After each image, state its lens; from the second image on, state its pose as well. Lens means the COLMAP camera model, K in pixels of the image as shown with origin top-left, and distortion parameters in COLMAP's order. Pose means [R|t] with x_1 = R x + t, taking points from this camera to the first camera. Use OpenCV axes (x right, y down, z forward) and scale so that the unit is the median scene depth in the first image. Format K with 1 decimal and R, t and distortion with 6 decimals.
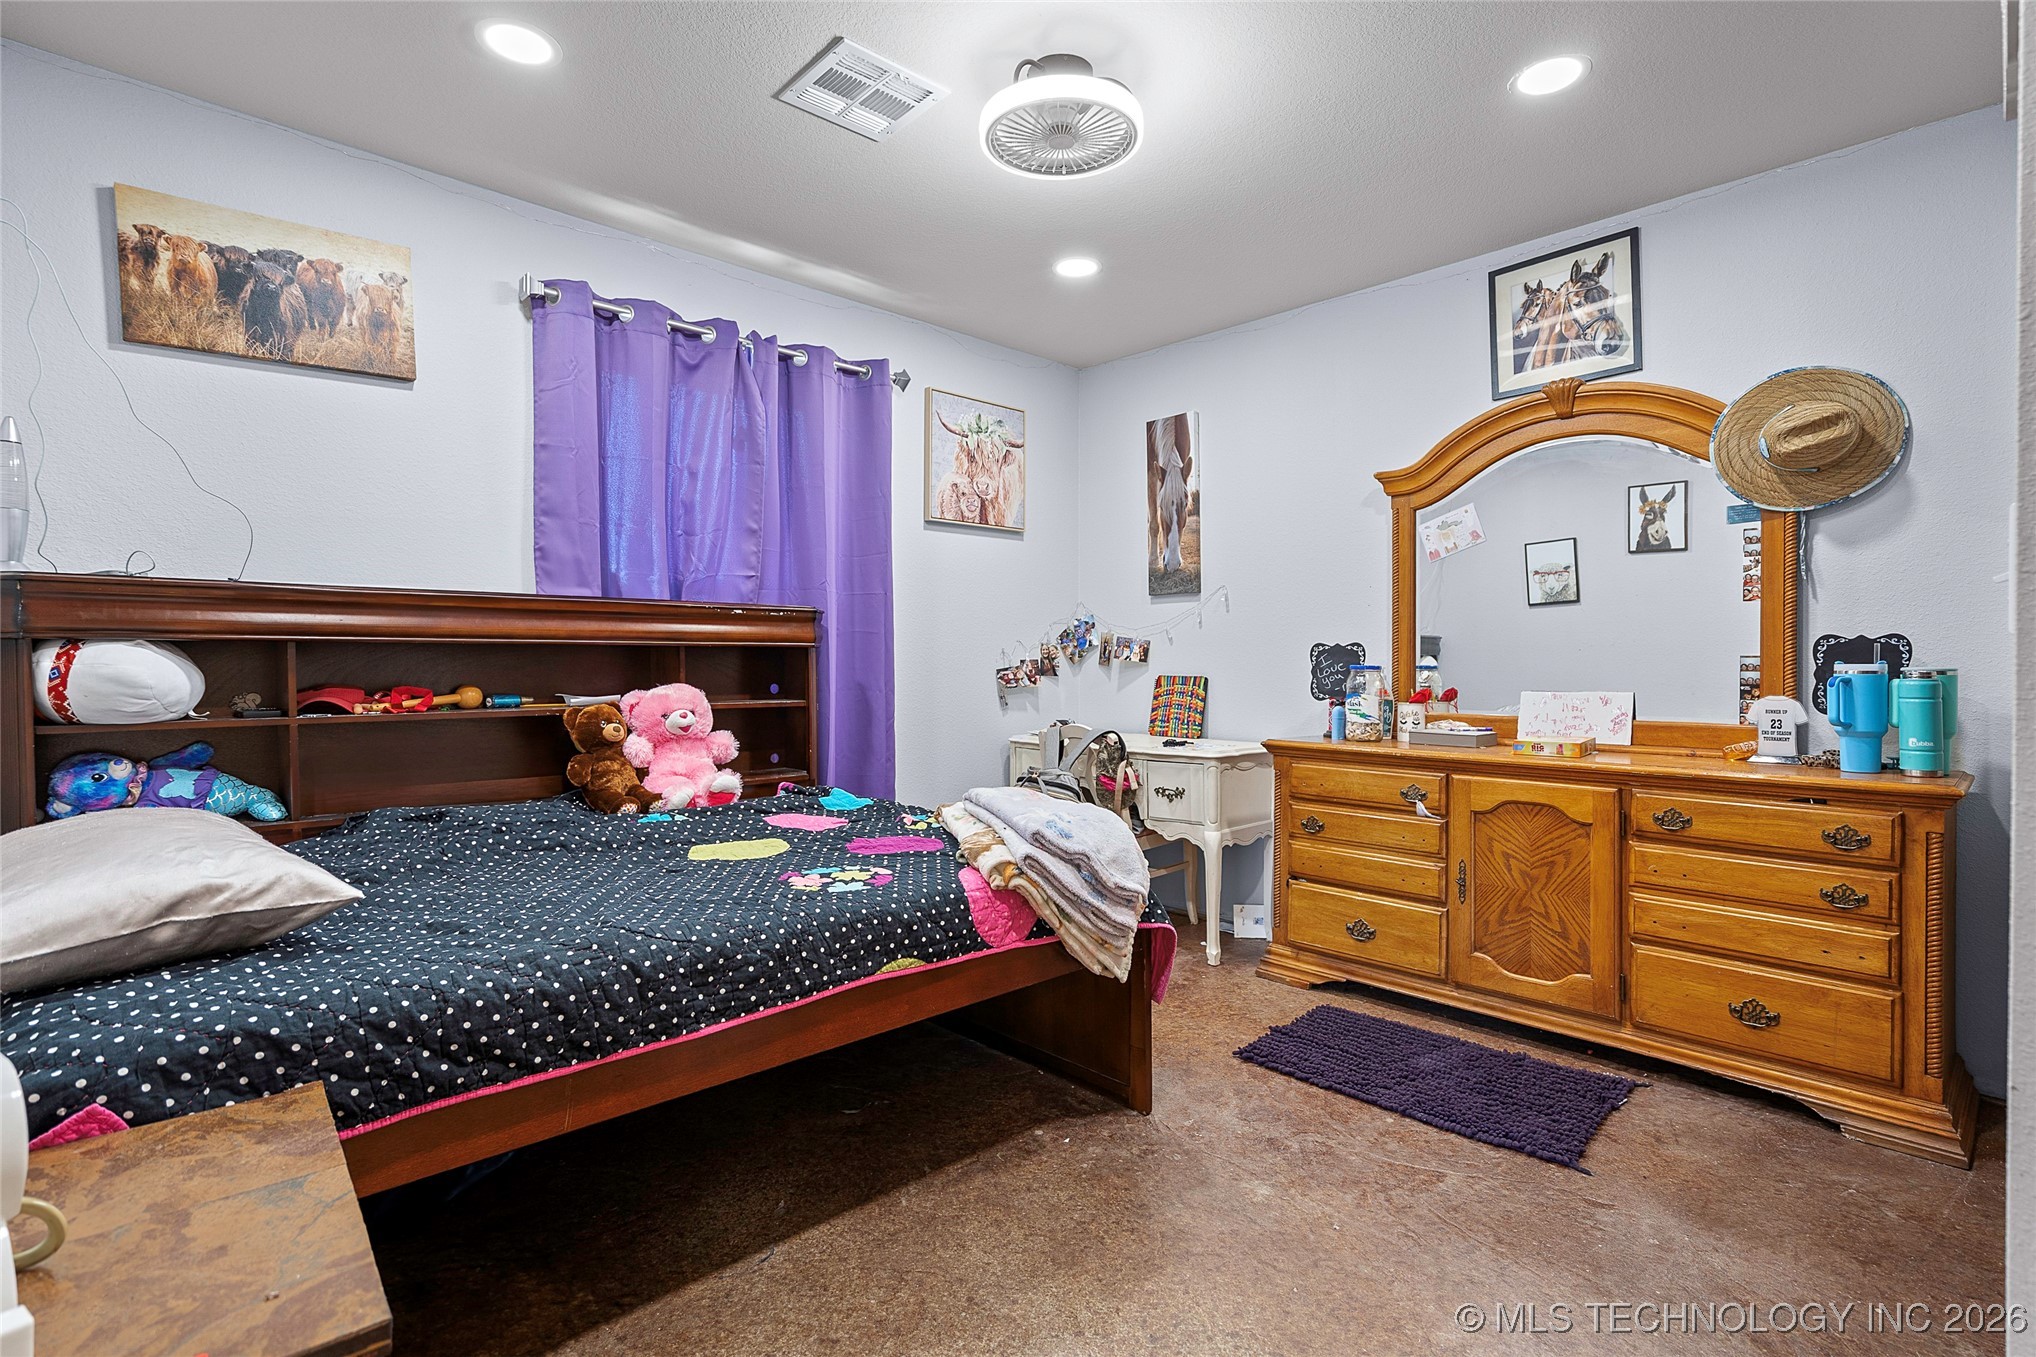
lens RADIAL K [[962.5, 0, 1018.0], [0, 962.5, 678.5], [0, 0, 1]] dist [0.001103, 0.000143]
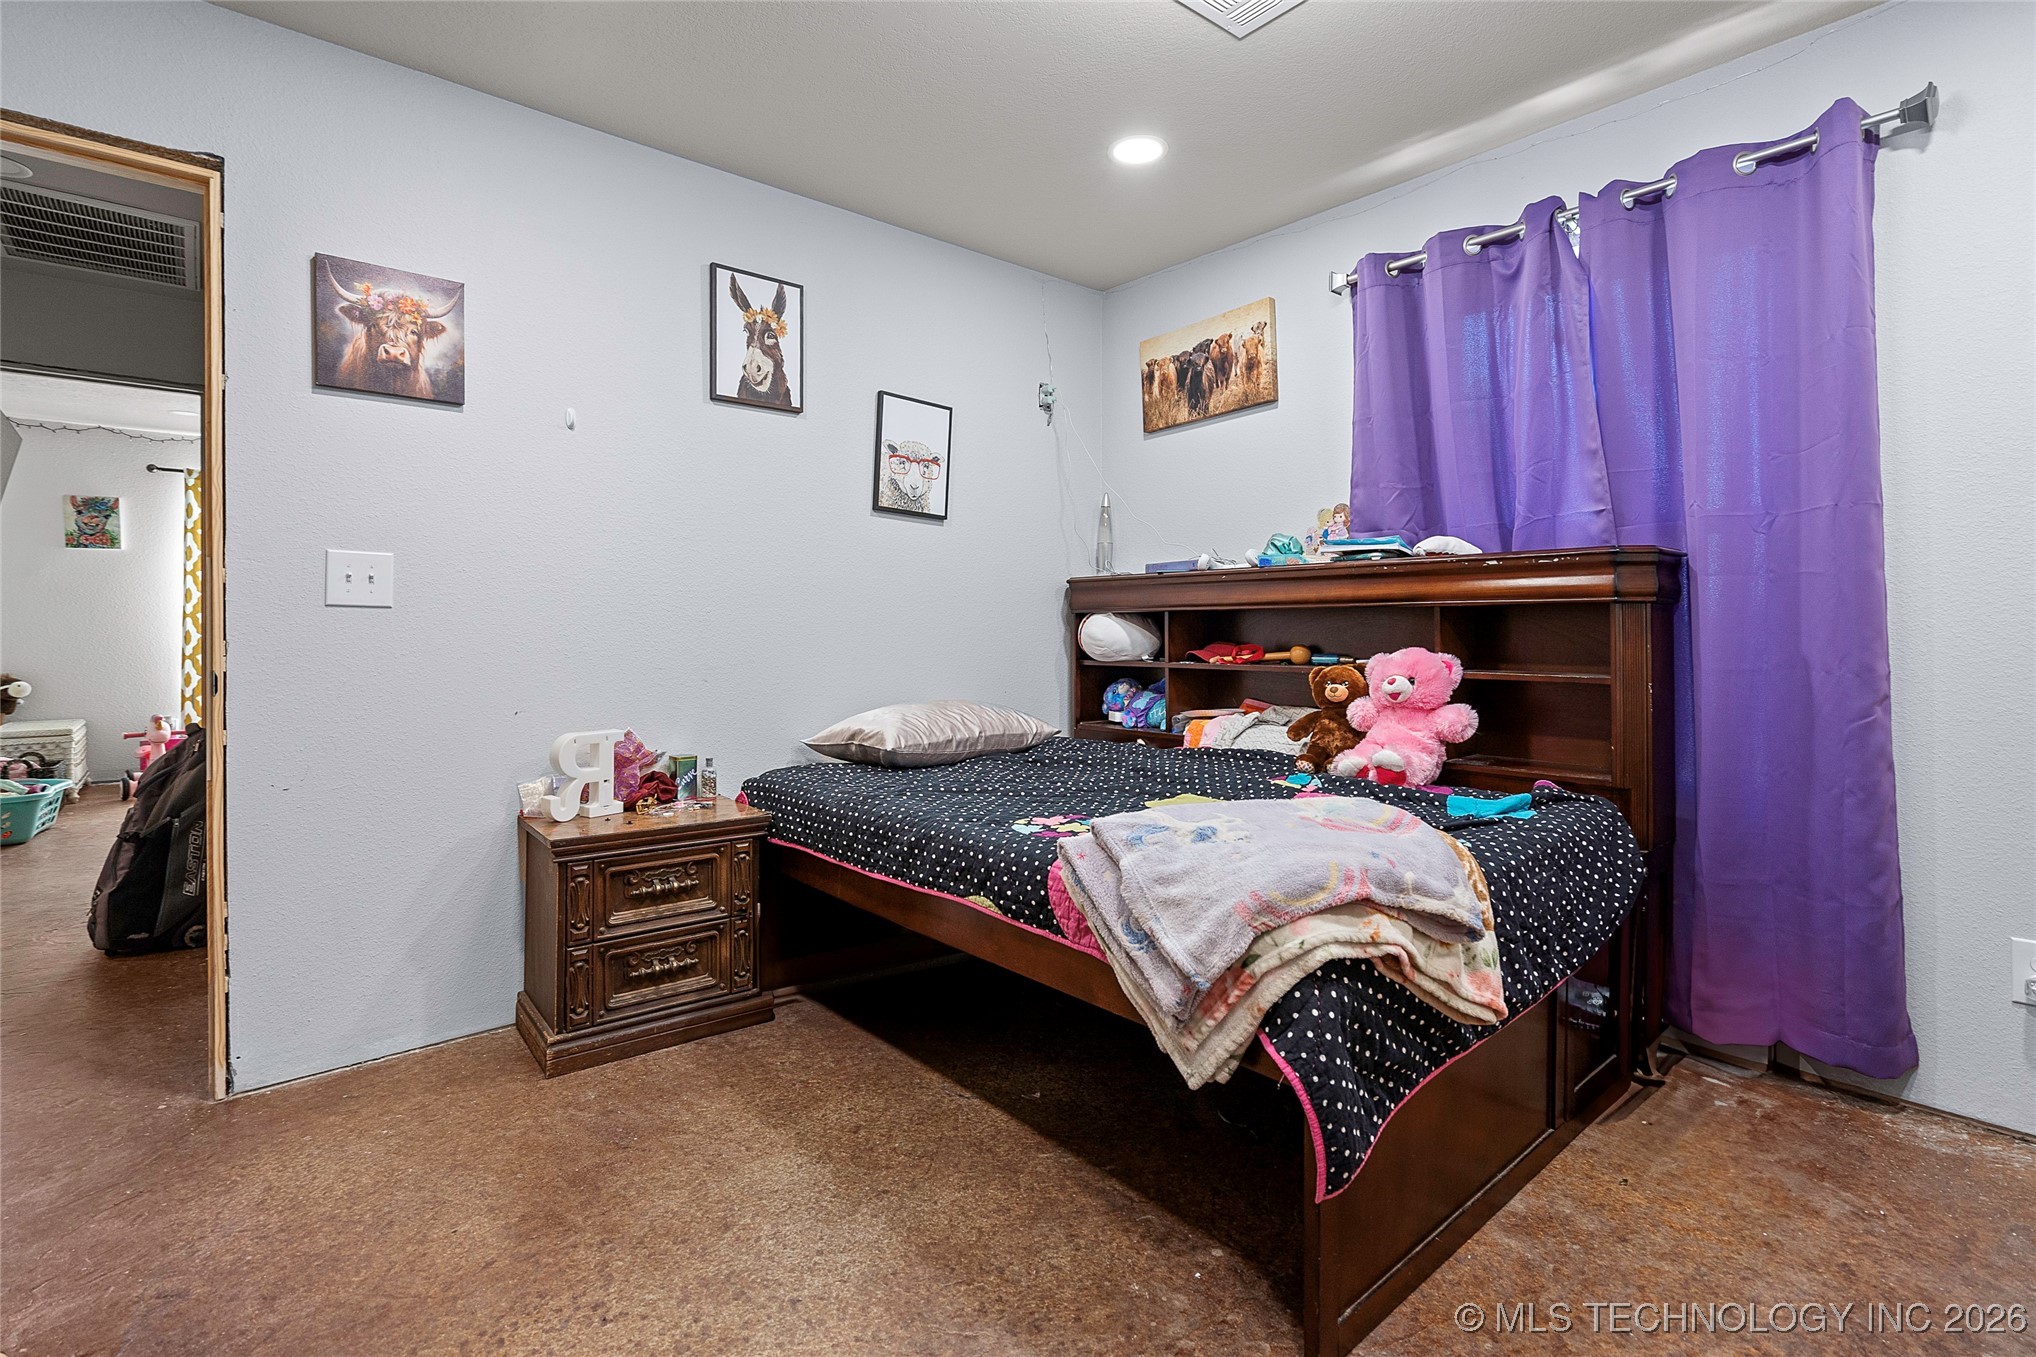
lens RADIAL K [[964.3, 0, 1019.7], [0, 964.3, 645.8], [0, 0, 1]] dist [-0.001001, -0.000019]
pose [[-0.050413, 0.016119, -0.998598, 0.740207], [-0.016282, 0.999724, 0.016959, -0.007299], [0.998596, 0.017114, -0.050137, 0.847519]]
